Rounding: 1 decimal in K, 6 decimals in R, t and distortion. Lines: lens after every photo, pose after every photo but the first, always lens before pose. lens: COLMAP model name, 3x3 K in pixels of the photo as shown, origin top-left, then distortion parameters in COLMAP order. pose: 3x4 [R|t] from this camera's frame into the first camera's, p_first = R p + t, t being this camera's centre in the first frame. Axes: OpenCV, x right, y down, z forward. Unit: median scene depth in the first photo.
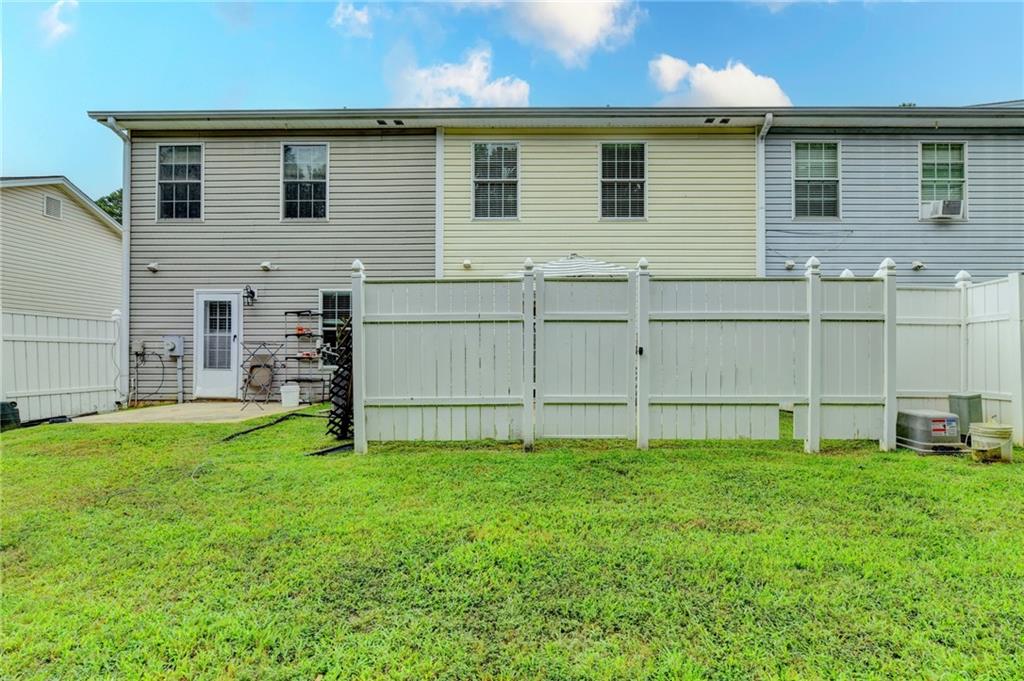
lens RADIAL K [[427.2, 0, 512.1], [0, 427.2, 349.8], [0, 0, 1]] dist [-0.008016, -0.000203]
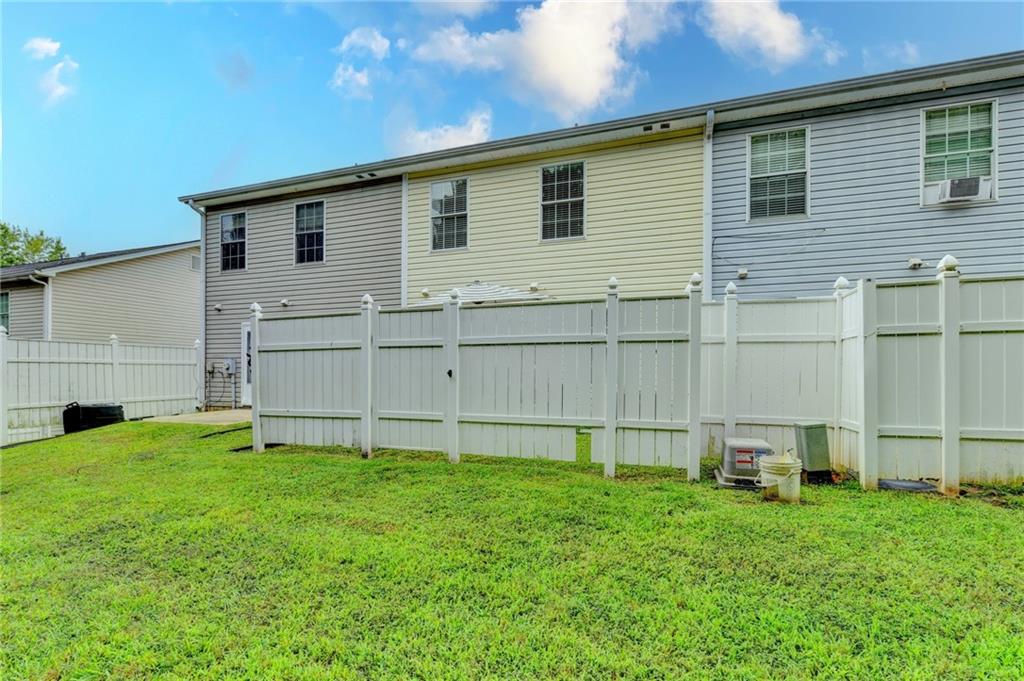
lens RADIAL K [[427.2, 0, 537.0], [0, 427.2, 365.4], [0, 0, 1]] dist [-0.008016, -0.000203]
pose [[0.956483, -0.004399, -0.291756, 0.506507], [0.006706, 0.999954, 0.006906, -0.014134], [0.291712, -0.008562, 0.956468, 0.006979]]
